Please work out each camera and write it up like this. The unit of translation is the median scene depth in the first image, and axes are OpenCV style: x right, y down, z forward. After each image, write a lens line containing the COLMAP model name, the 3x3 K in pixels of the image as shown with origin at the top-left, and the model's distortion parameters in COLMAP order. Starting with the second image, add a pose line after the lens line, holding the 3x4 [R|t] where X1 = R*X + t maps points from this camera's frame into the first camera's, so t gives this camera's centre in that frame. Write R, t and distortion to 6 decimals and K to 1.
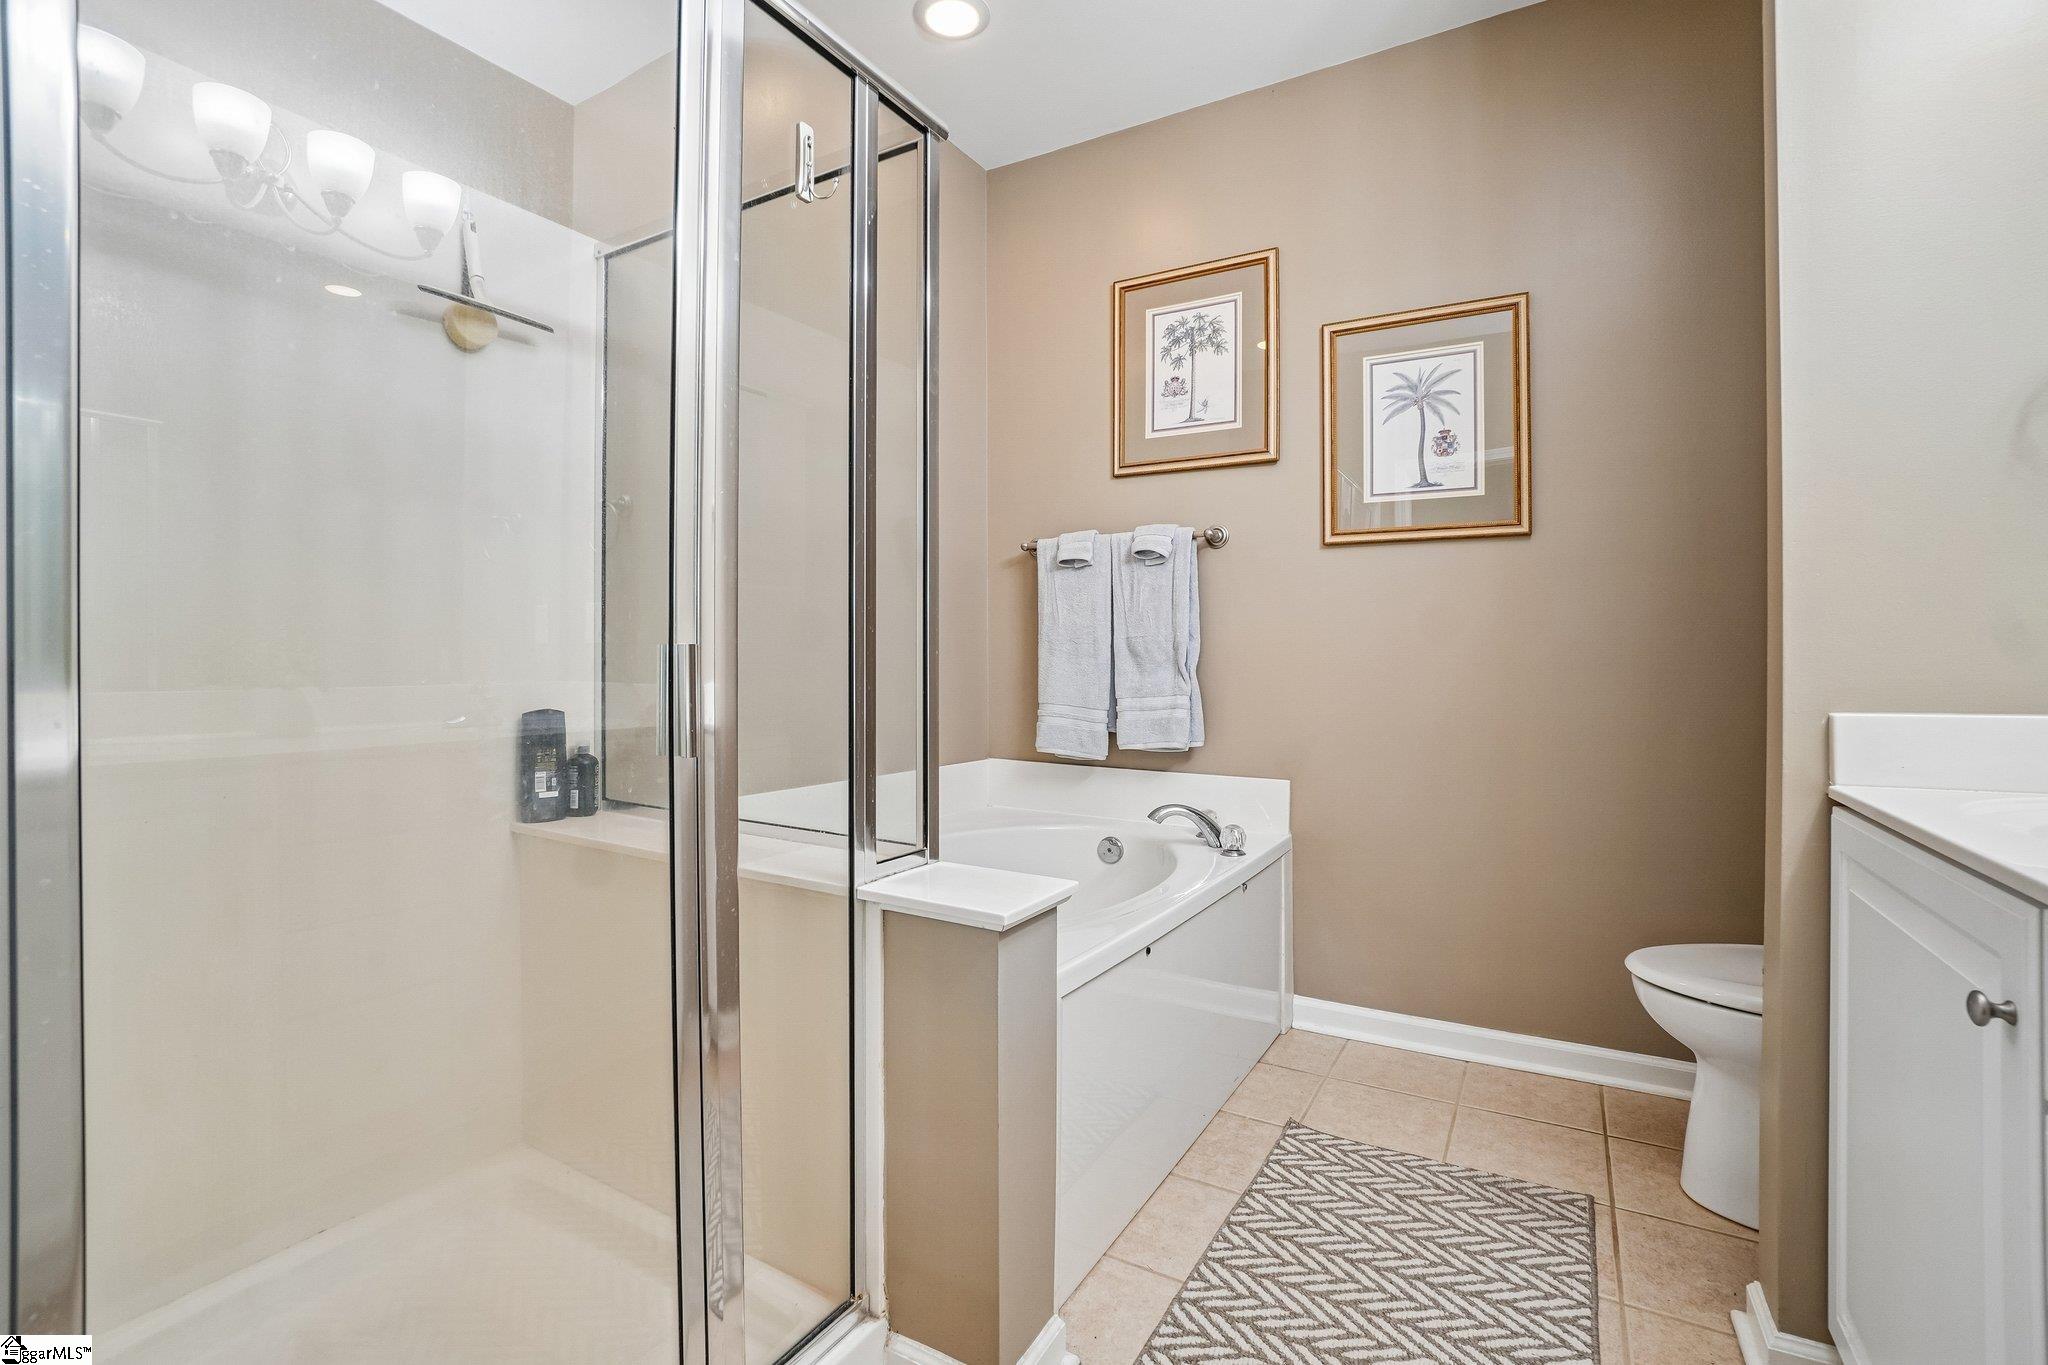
lens RADIAL K [[930.1, 0, 1016.8], [0, 930.1, 651.2], [0, 0, 1]] dist [-0.054768, 0.018000]
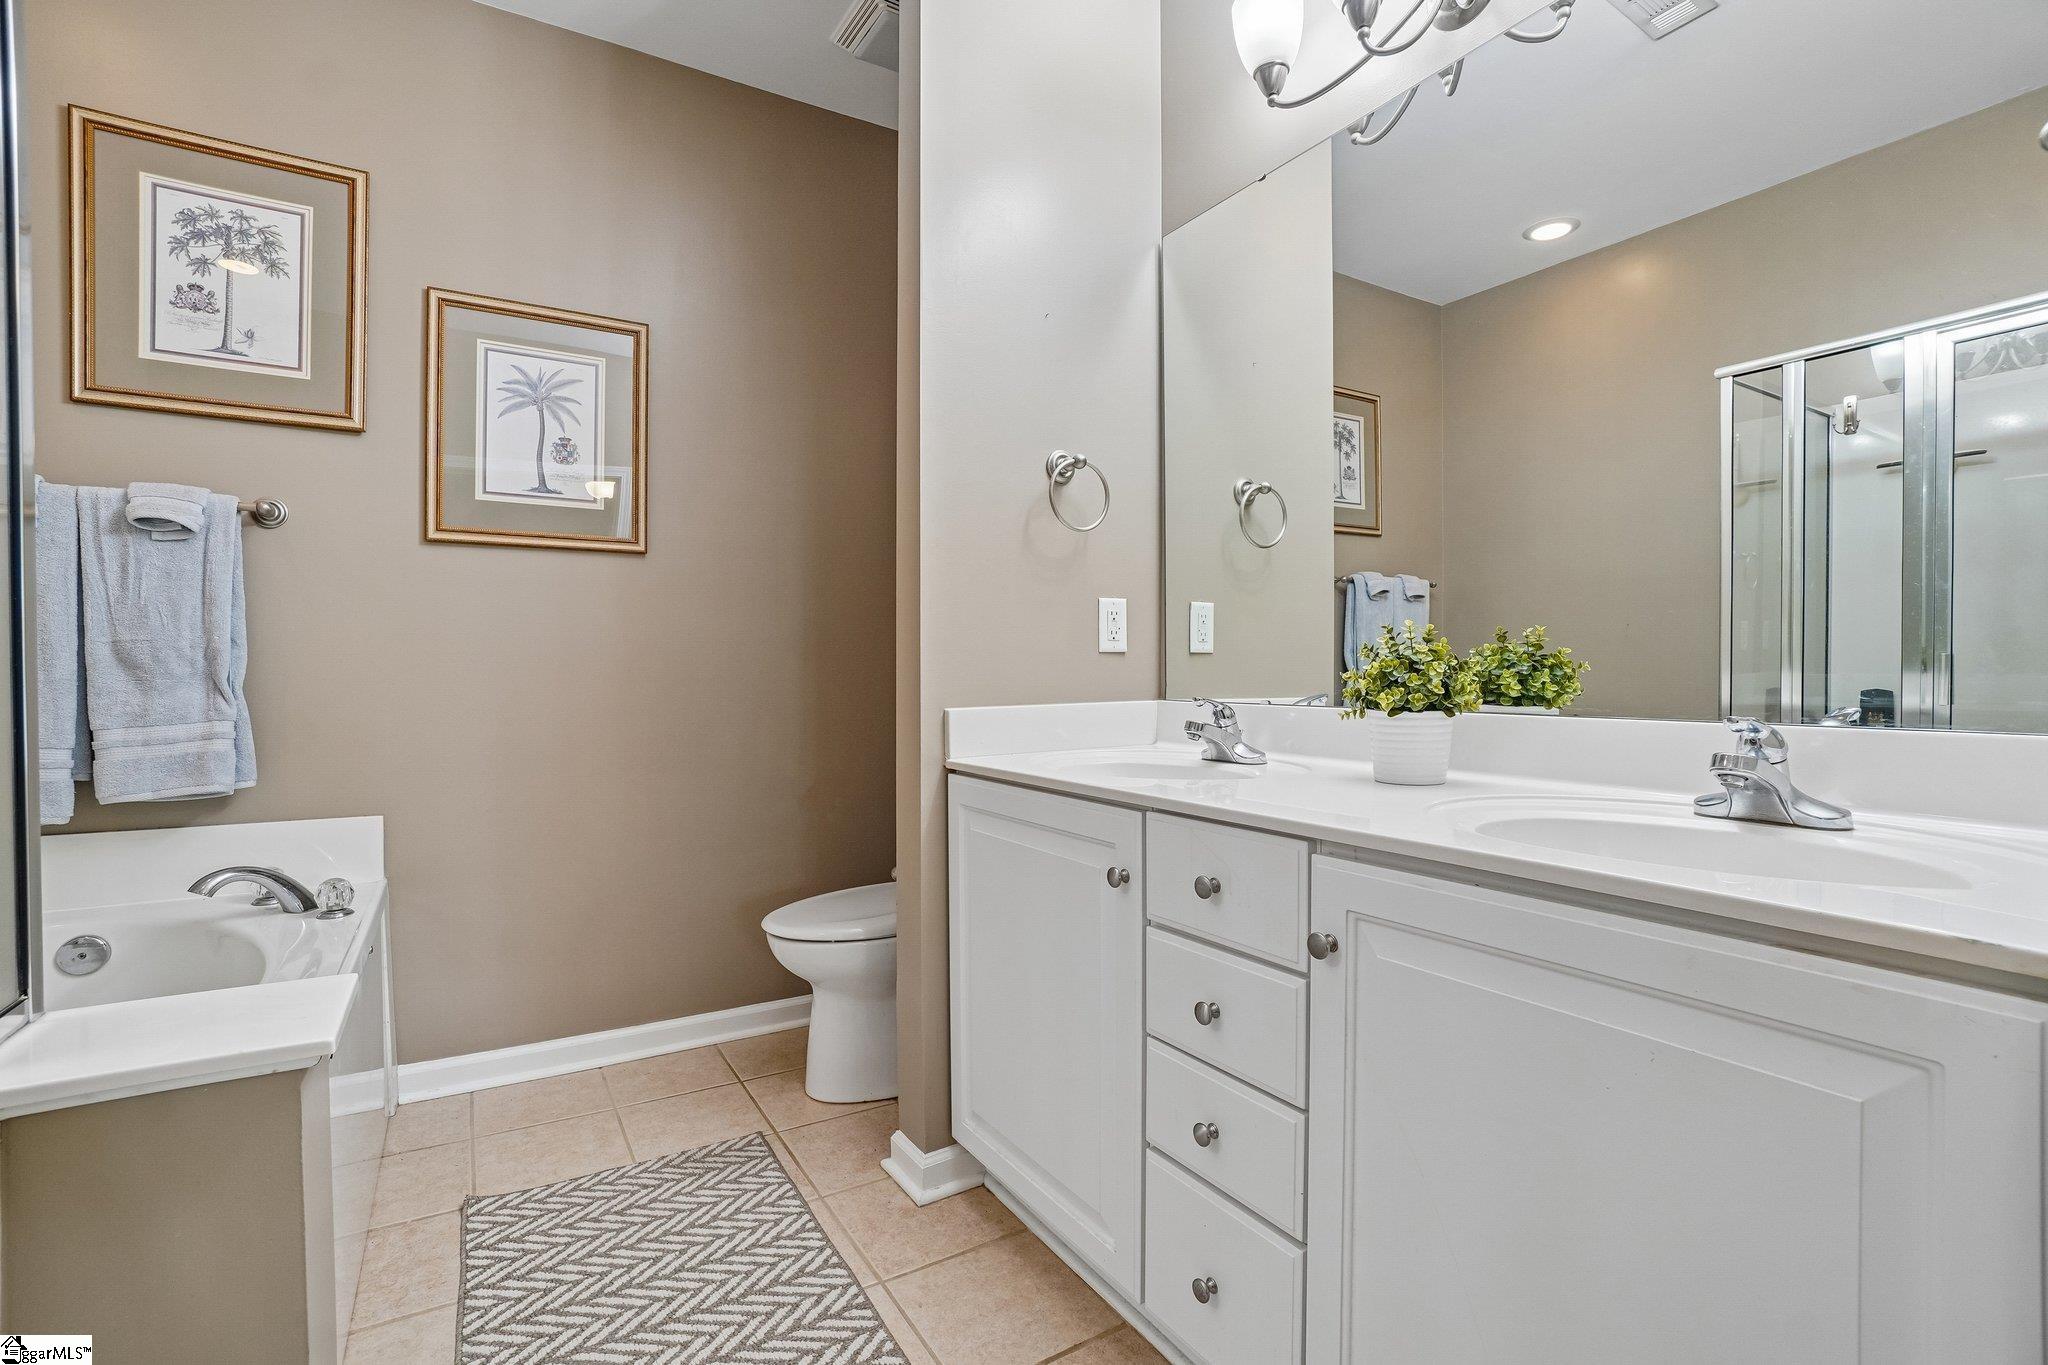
lens RADIAL K [[930.1, 0, 1027.8], [0, 930.1, 676.0], [0, 0, 1]] dist [-0.054768, 0.018000]
pose [[0.467693, -0.006558, 0.883866, -0.176064], [-0.004845, 0.999938, 0.009983, 0.001673], [-0.883877, -0.008952, 0.467633, 0.106456]]
